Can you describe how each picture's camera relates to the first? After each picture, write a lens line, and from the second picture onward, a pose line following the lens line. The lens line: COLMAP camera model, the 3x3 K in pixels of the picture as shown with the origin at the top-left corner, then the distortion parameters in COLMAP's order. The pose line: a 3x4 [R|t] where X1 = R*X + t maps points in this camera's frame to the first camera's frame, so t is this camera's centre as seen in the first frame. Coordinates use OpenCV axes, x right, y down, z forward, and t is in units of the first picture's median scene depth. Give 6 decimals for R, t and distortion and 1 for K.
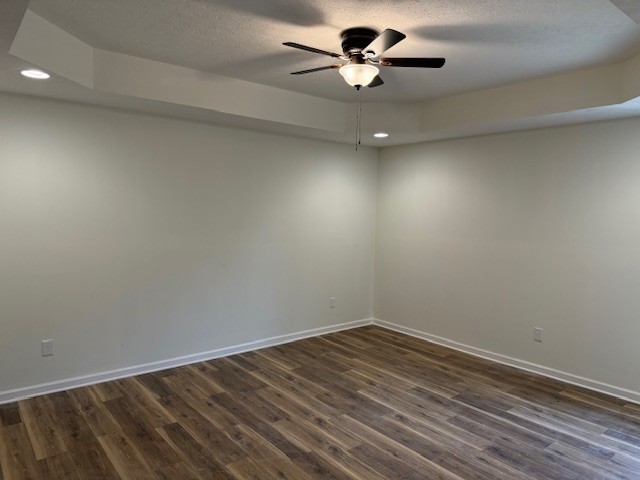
lens RADIAL K [[451.0, 0, 321.3], [0, 451.0, 240.8], [0, 0, 1]] dist [0.091318, -0.111238]
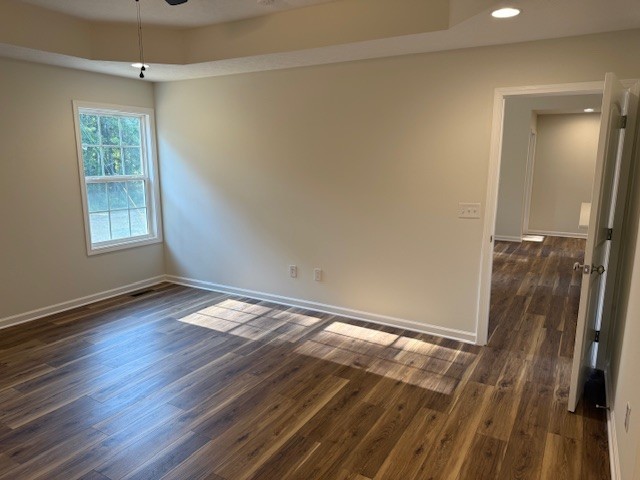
lens RADIAL K [[451.0, 0, 321.3], [0, 451.0, 240.8], [0, 0, 1]] dist [0.091318, -0.111238]
pose [[-0.350084, -0.192764, 0.916670, -0.592865], [0.059304, 0.972073, 0.227064, -0.058127], [-0.934839, 0.133853, -0.328875, 0.701786]]
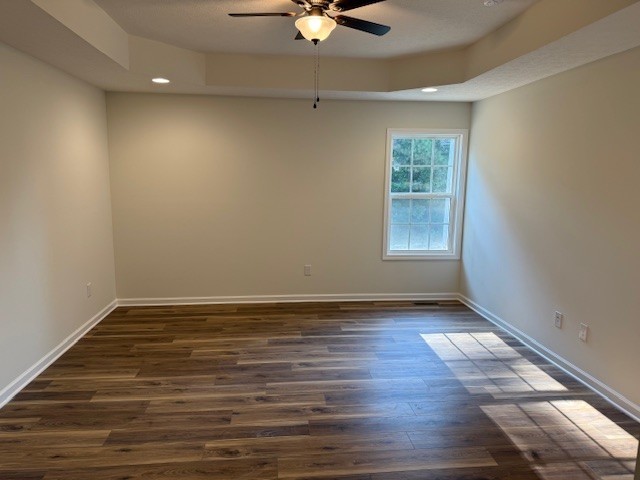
lens RADIAL K [[450.8, 0, 318.1], [0, 450.8, 239.6], [0, 0, 1]] dist [0.098257, -0.120031]
pose [[0.549391, -0.135707, 0.824471, -0.530129], [0.062039, 0.990624, 0.121716, -0.027347], [-0.833259, -0.015720, 0.552659, 0.313972]]
